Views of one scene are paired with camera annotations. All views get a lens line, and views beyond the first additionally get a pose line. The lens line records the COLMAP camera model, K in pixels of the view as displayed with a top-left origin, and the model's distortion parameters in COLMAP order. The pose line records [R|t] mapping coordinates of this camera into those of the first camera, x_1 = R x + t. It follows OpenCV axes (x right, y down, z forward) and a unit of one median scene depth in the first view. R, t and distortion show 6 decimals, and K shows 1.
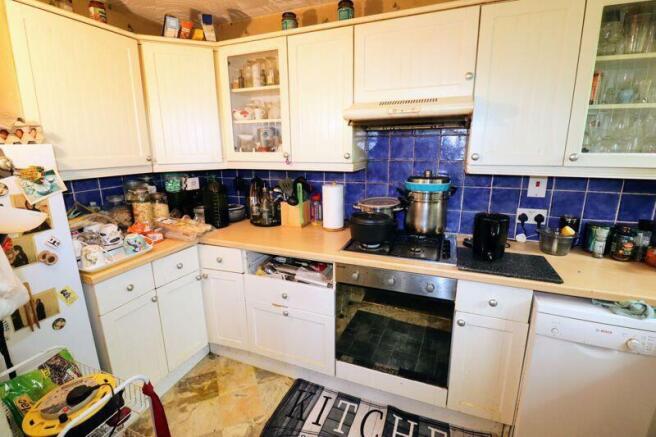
lens RADIAL K [[300.4, 0, 328.0], [0, 300.4, 220.7], [0, 0, 1]] dist [-0.019173, -0.005063]
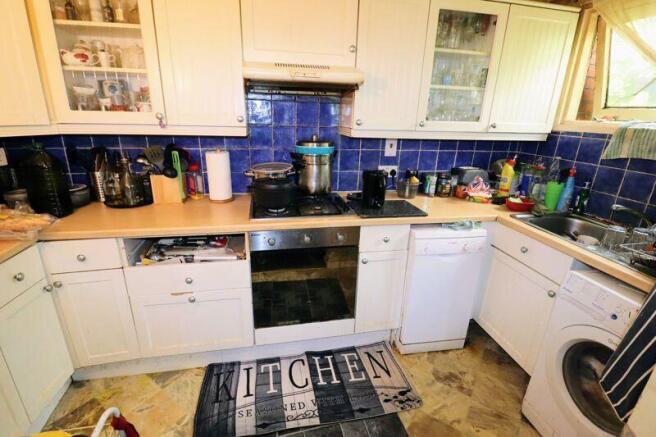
lens RADIAL K [[300.4, 0, 330.7], [0, 300.4, 221.5], [0, 0, 1]] dist [-0.019173, -0.005063]
pose [[0.828557, -0.151870, 0.538914, -0.246340], [0.096727, 0.986865, 0.129391, 0.006825], [-0.551486, -0.055080, 0.832364, 0.048914]]
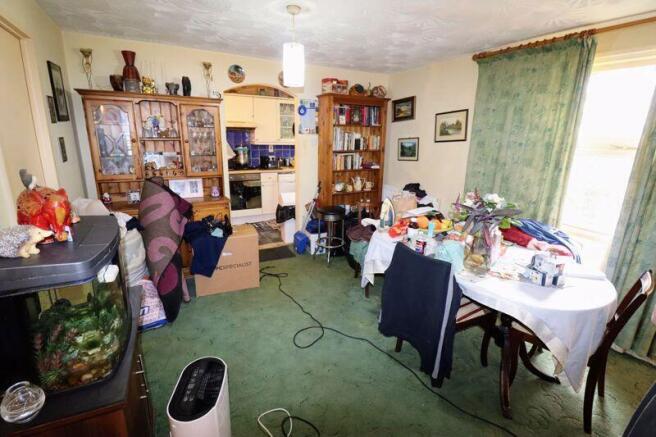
lens RADIAL K [[300.4, 0, 329.0], [0, 300.4, 217.5], [0, 0, 1]] dist [-0.019173, -0.005063]
pose [[0.633961, -0.182617, 0.751495, -1.490148], [0.154768, 0.982022, 0.108074, 0.365607], [-0.757721, 0.047792, 0.650827, -1.578394]]
